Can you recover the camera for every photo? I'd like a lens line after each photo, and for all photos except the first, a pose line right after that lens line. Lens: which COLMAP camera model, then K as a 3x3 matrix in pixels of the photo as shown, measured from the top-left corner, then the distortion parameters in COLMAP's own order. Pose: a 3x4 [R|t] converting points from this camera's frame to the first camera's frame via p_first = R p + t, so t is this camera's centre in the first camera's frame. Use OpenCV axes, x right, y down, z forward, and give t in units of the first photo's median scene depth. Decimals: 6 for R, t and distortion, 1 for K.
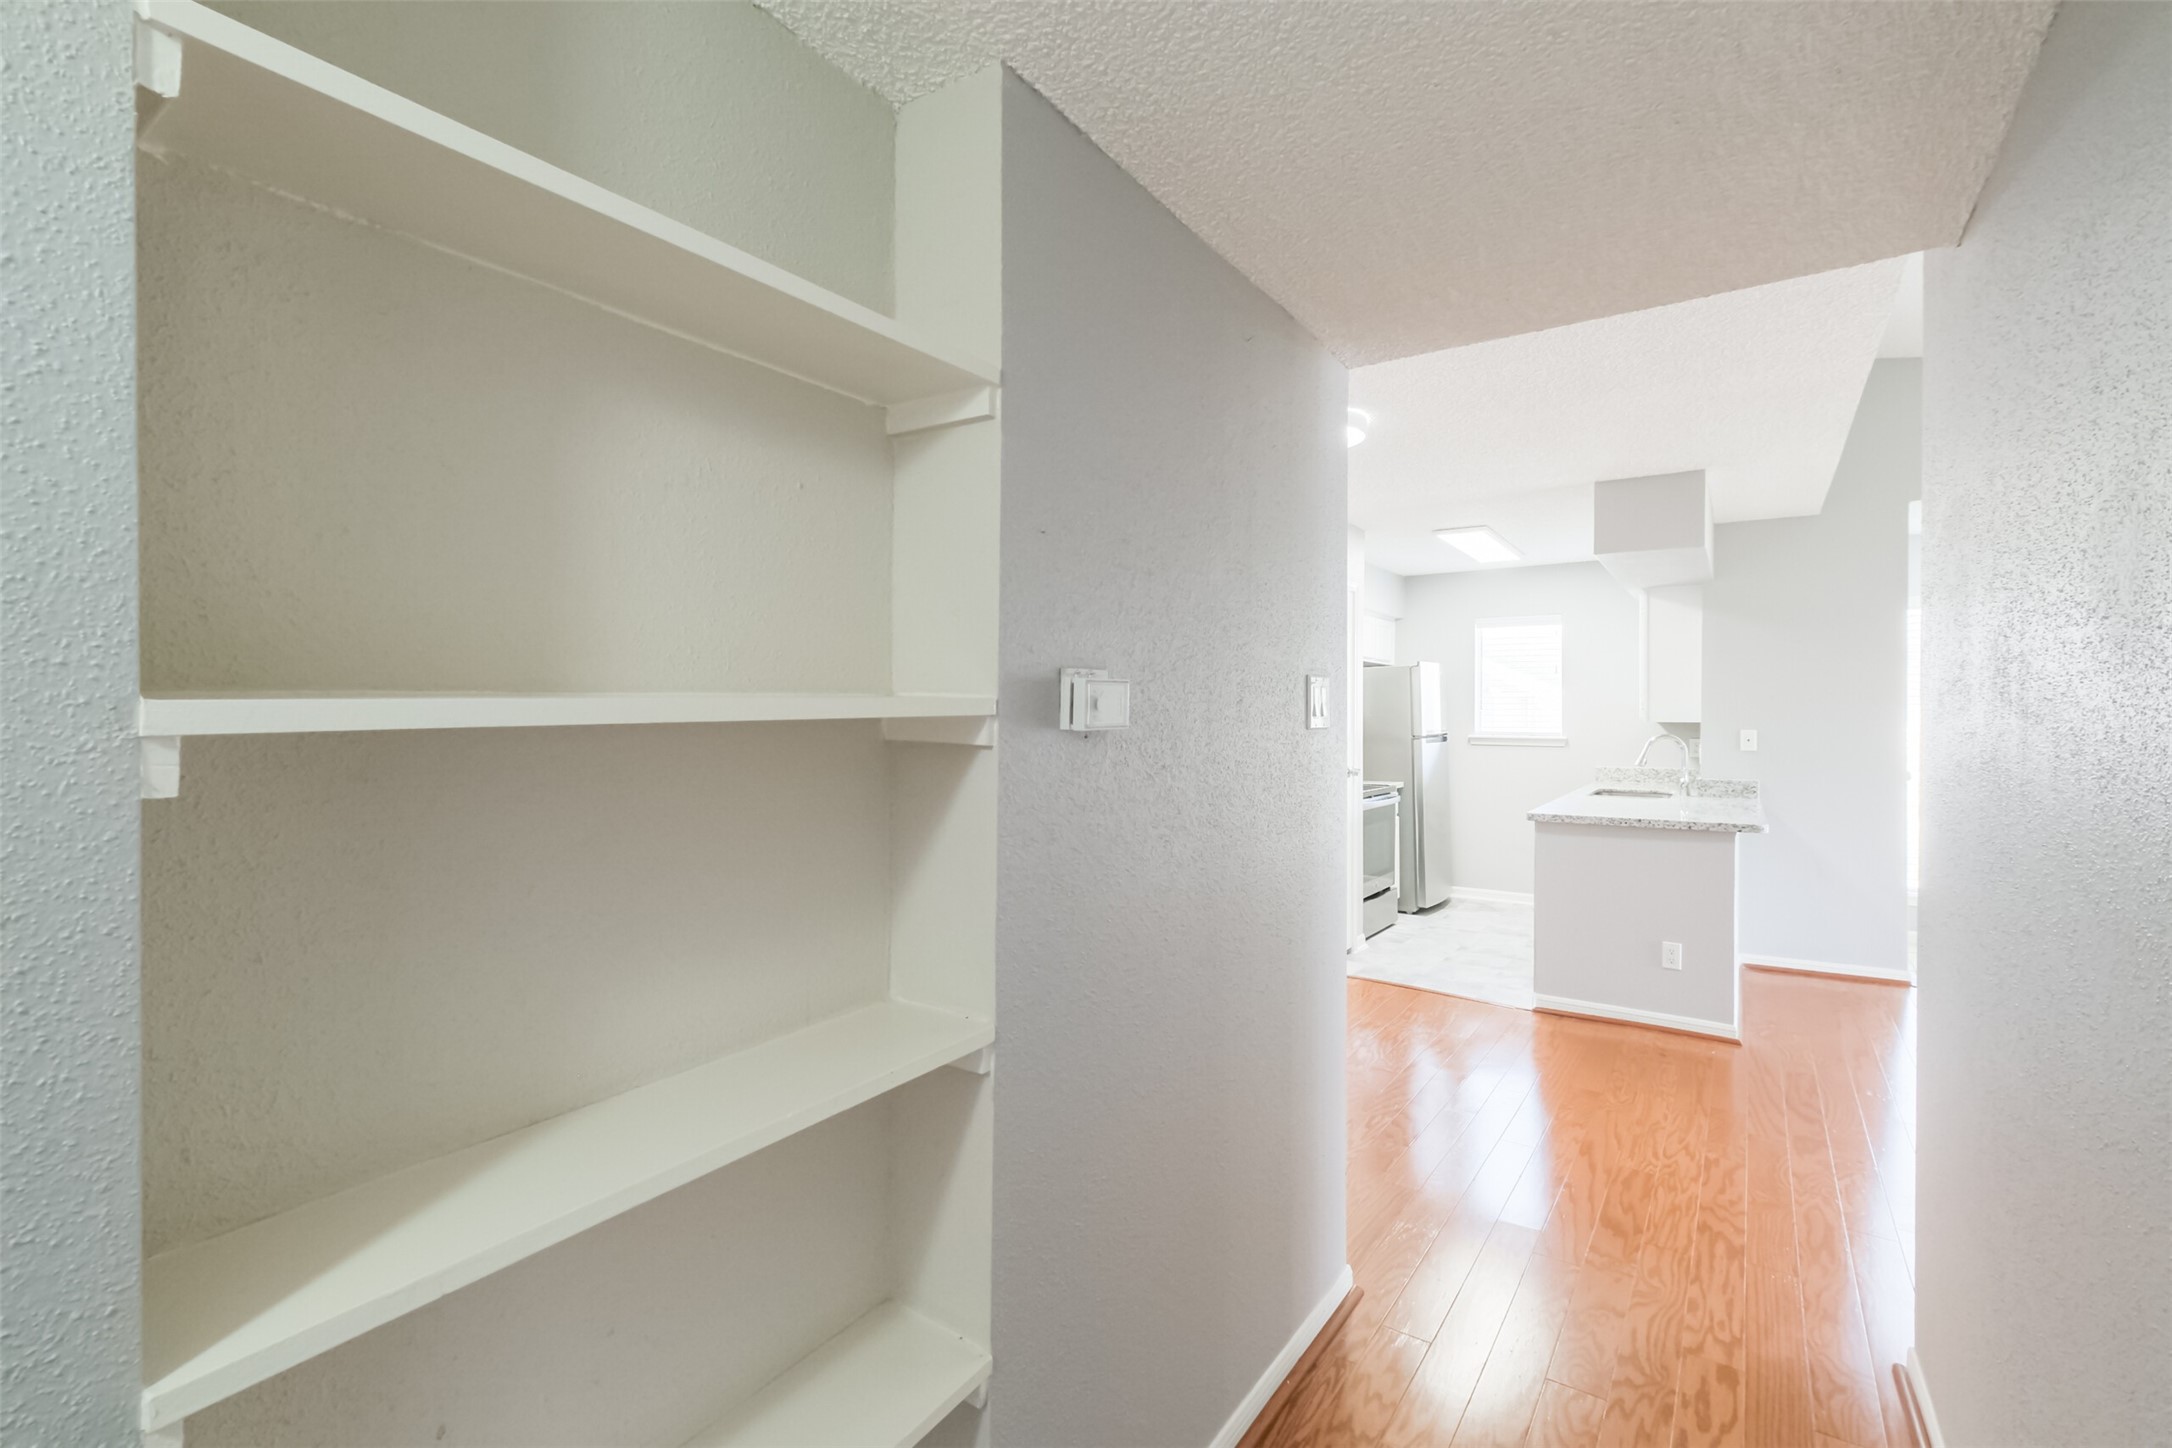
lens RADIAL K [[953.5, 0, 1081.1], [0, 953.5, 714.8], [0, 0, 1]] dist [-0.001663, 0.000659]
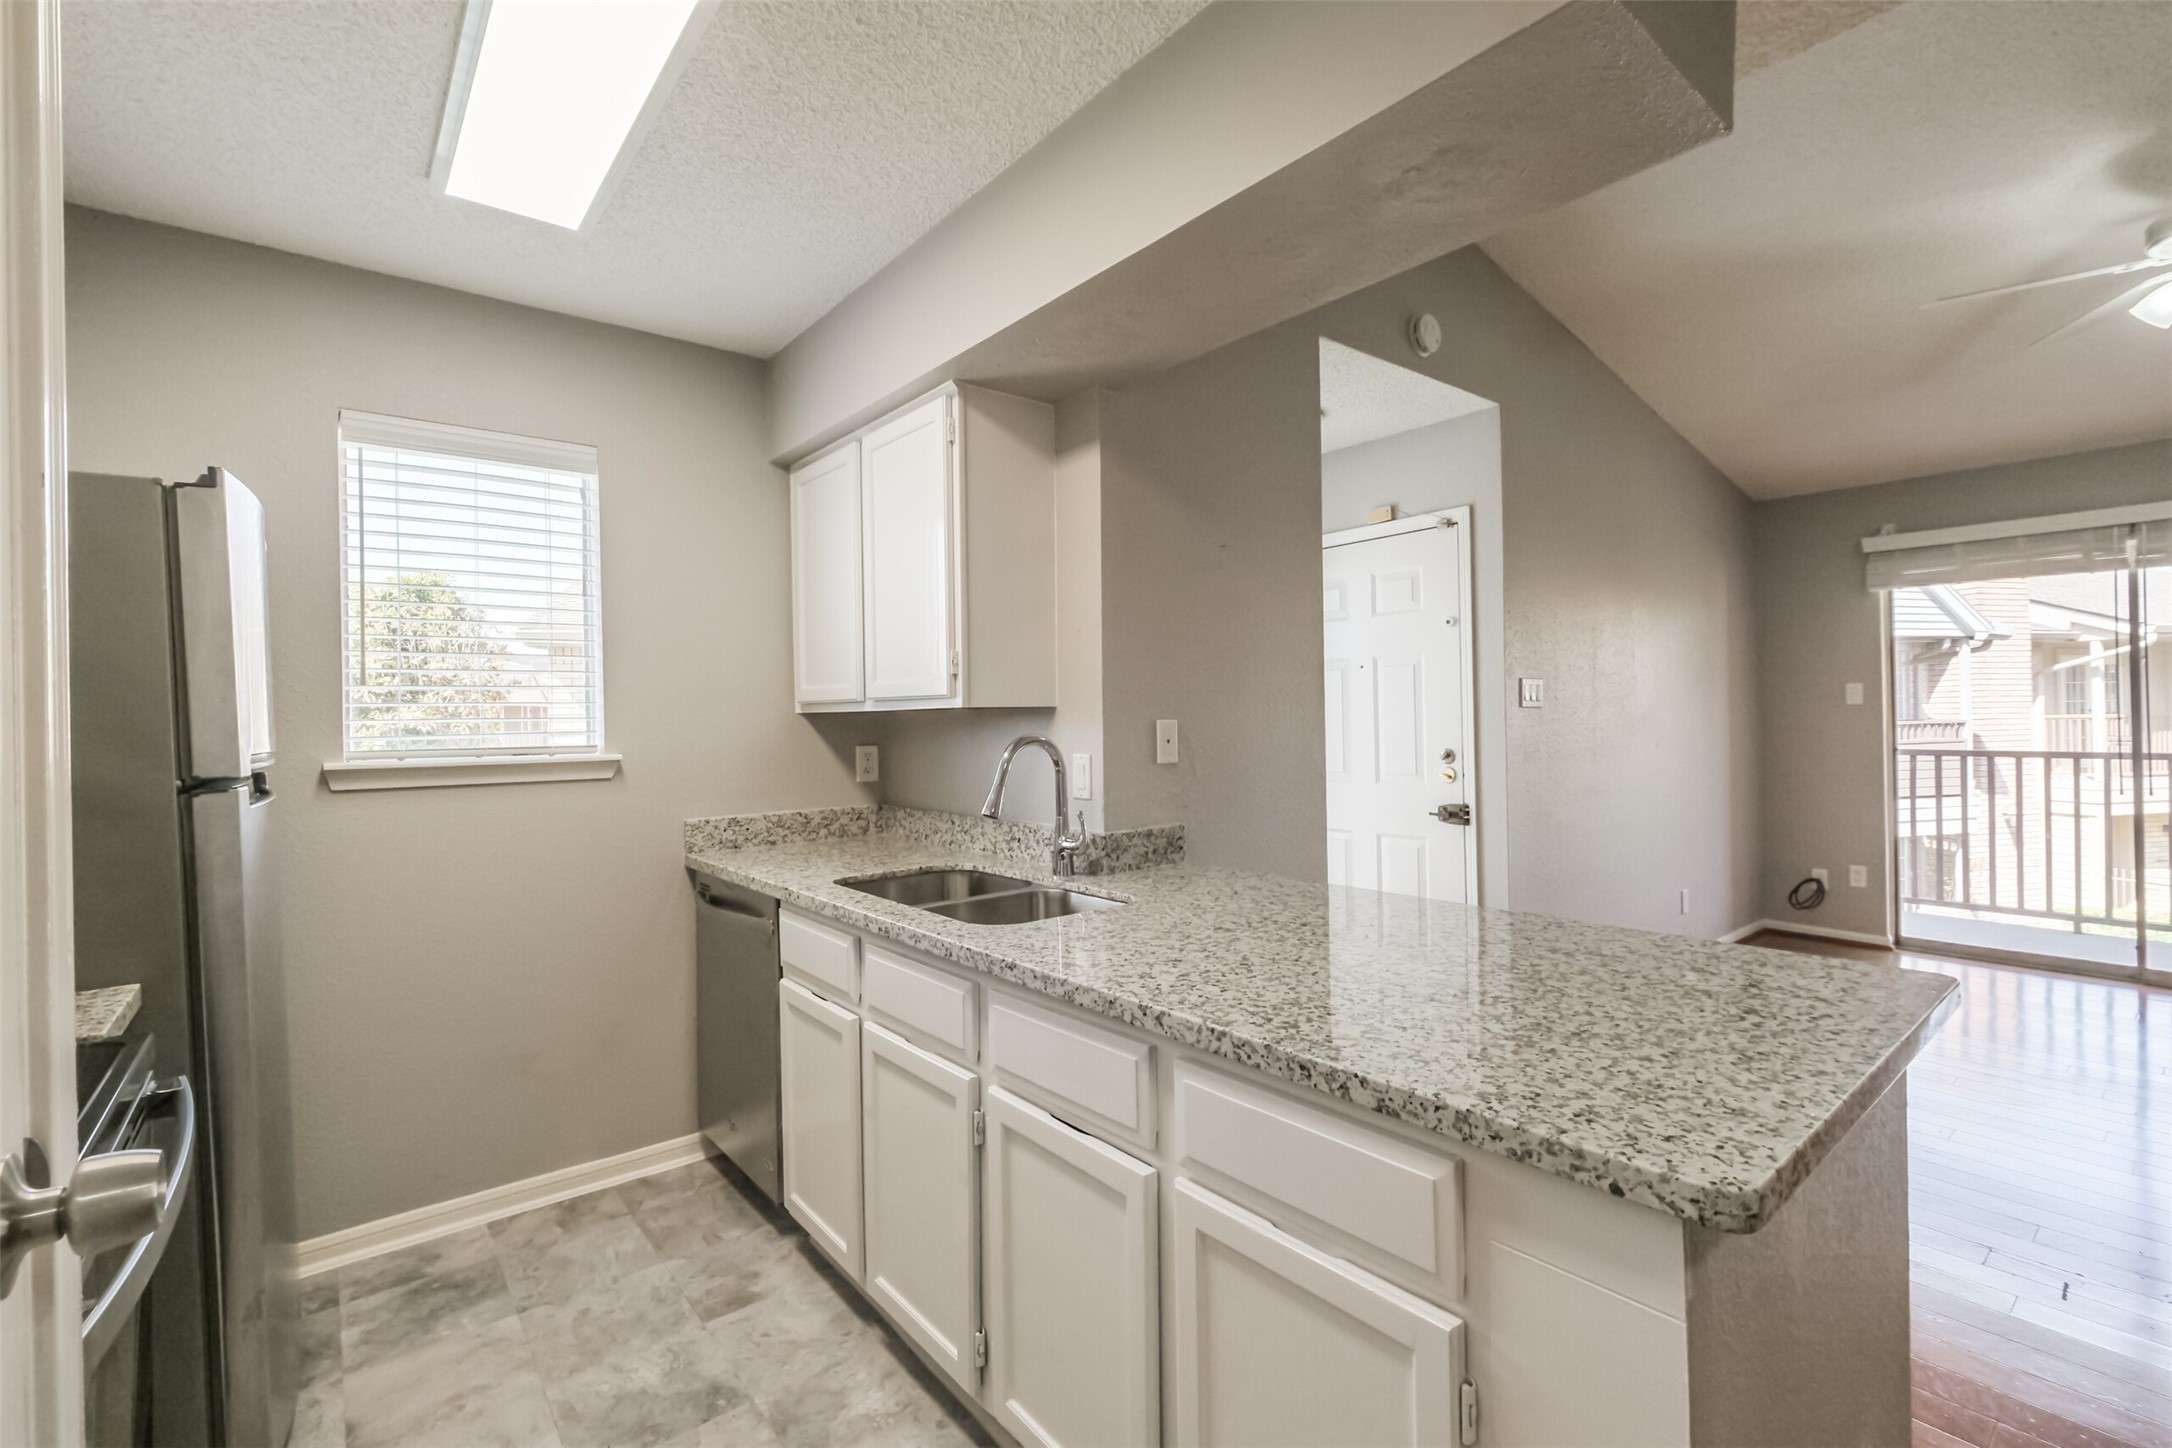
lens RADIAL K [[953.5, 0, 1084.9], [0, 953.5, 714.8], [0, 0, 1]] dist [-0.001663, 0.000659]
pose [[0.278000, -0.006914, 0.960556, 0.214497], [0.018059, 0.999835, 0.001970, 0.011074], [-0.960411, 0.016799, 0.278079, 0.846020]]
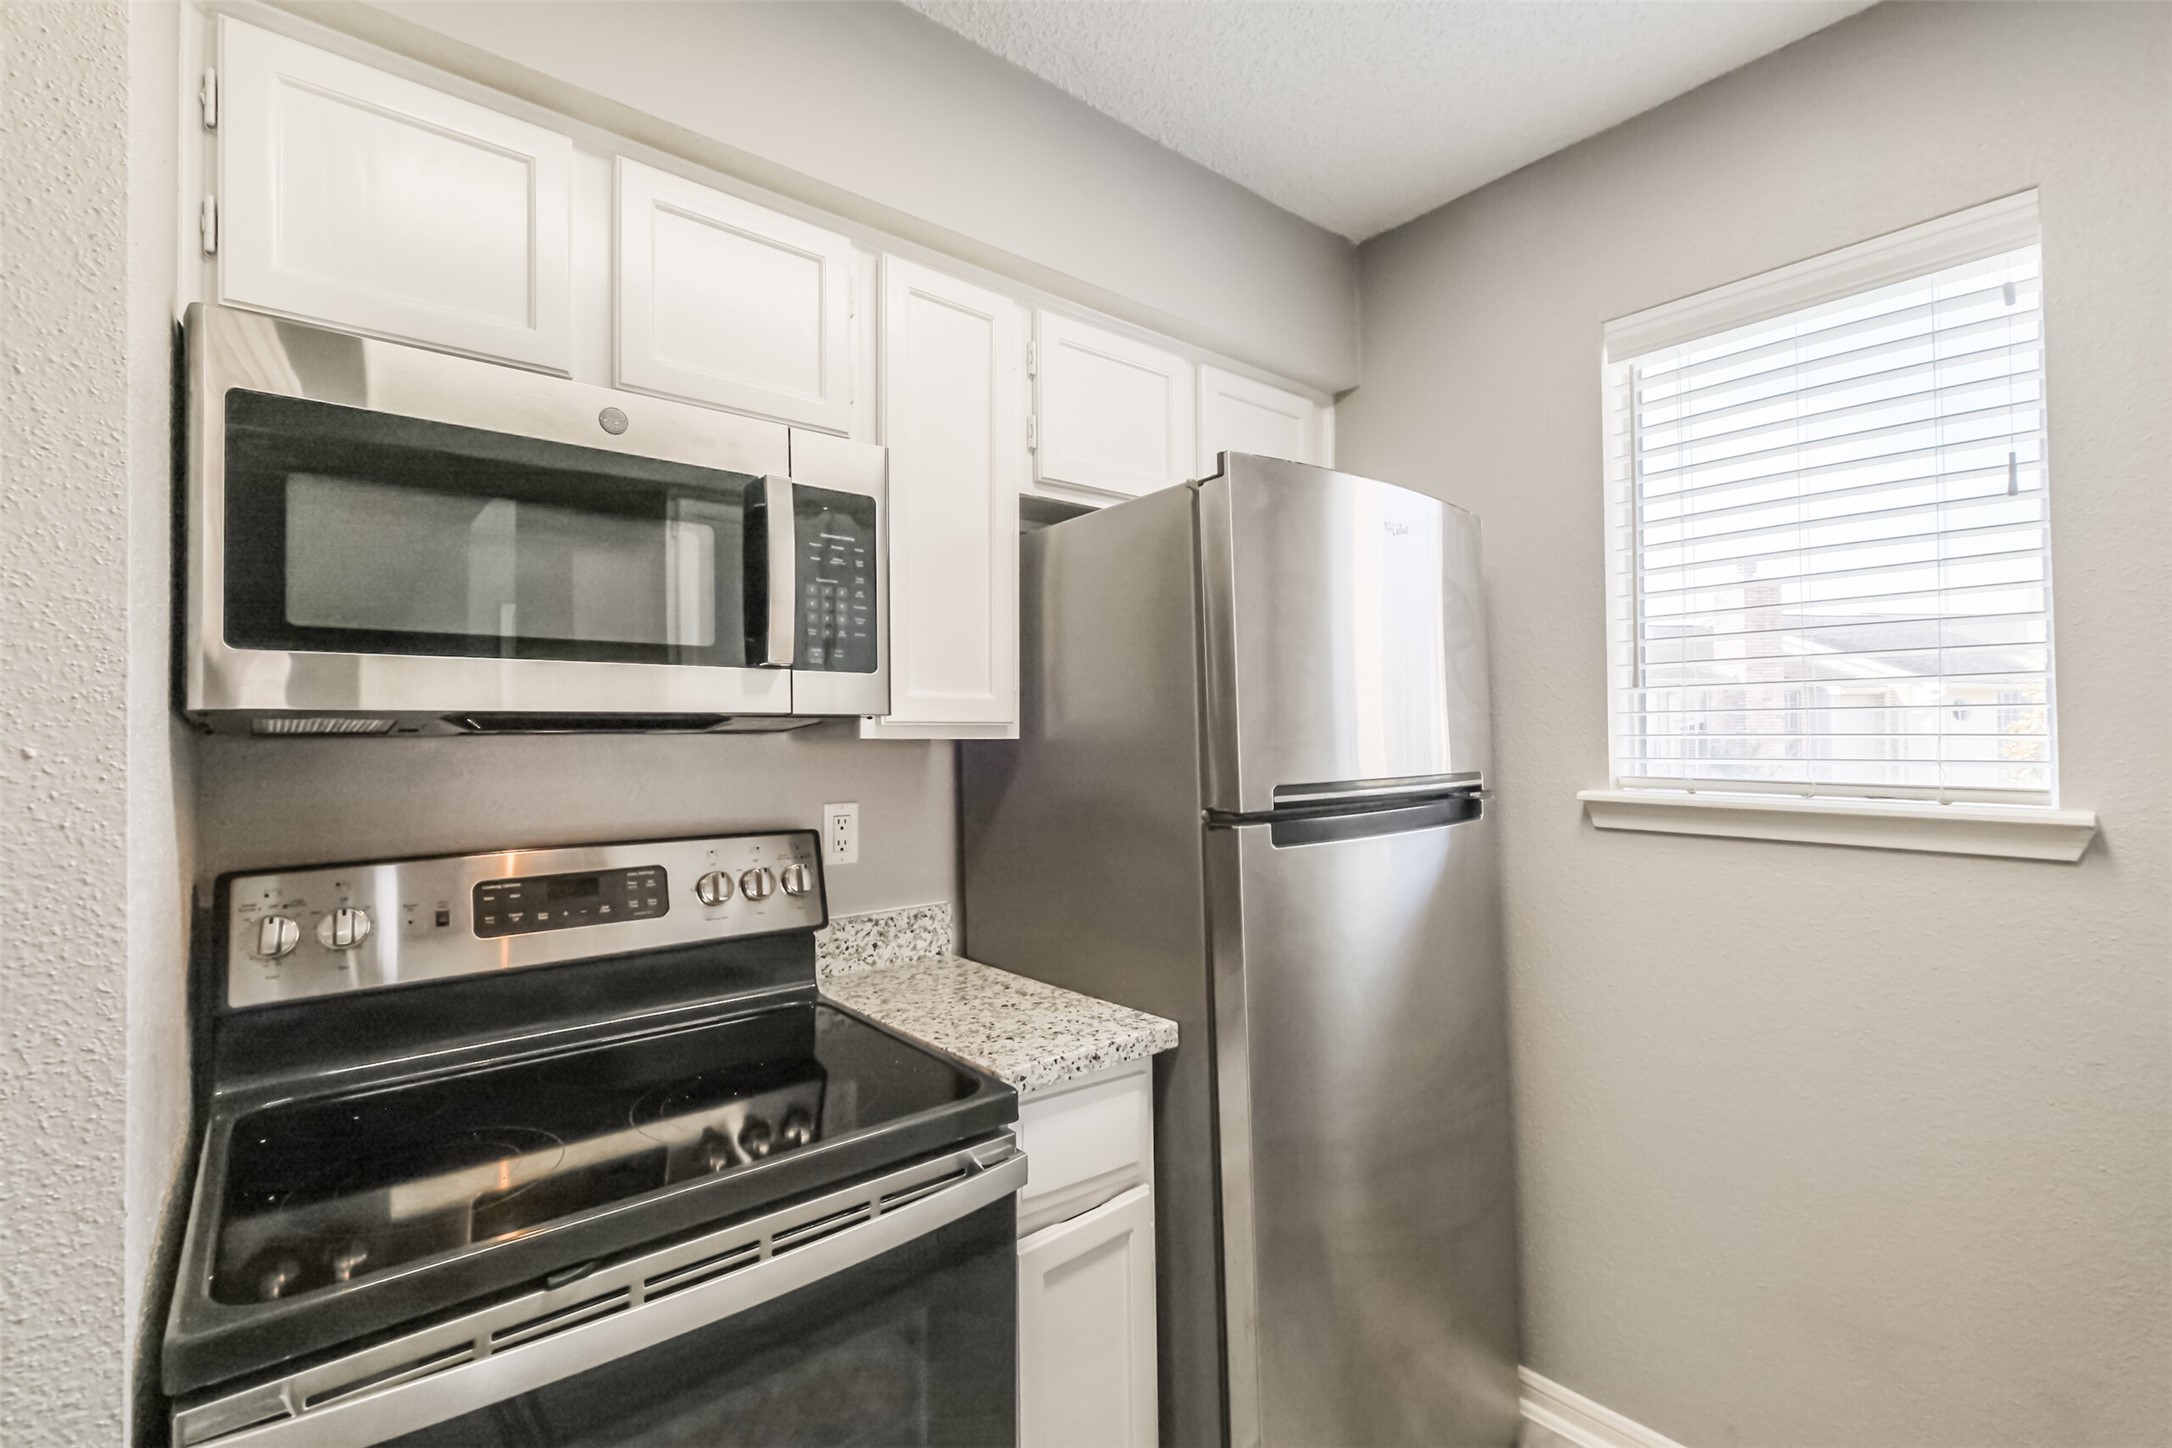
lens RADIAL K [[953.5, 0, 1090.5], [0, 953.5, 719.6], [0, 0, 1]] dist [-0.001663, 0.000659]
pose [[0.966738, -0.016076, -0.255263, 0.442328], [0.012759, 0.999811, -0.014646, 0.005562], [0.255451, 0.010902, 0.966761, 0.926996]]
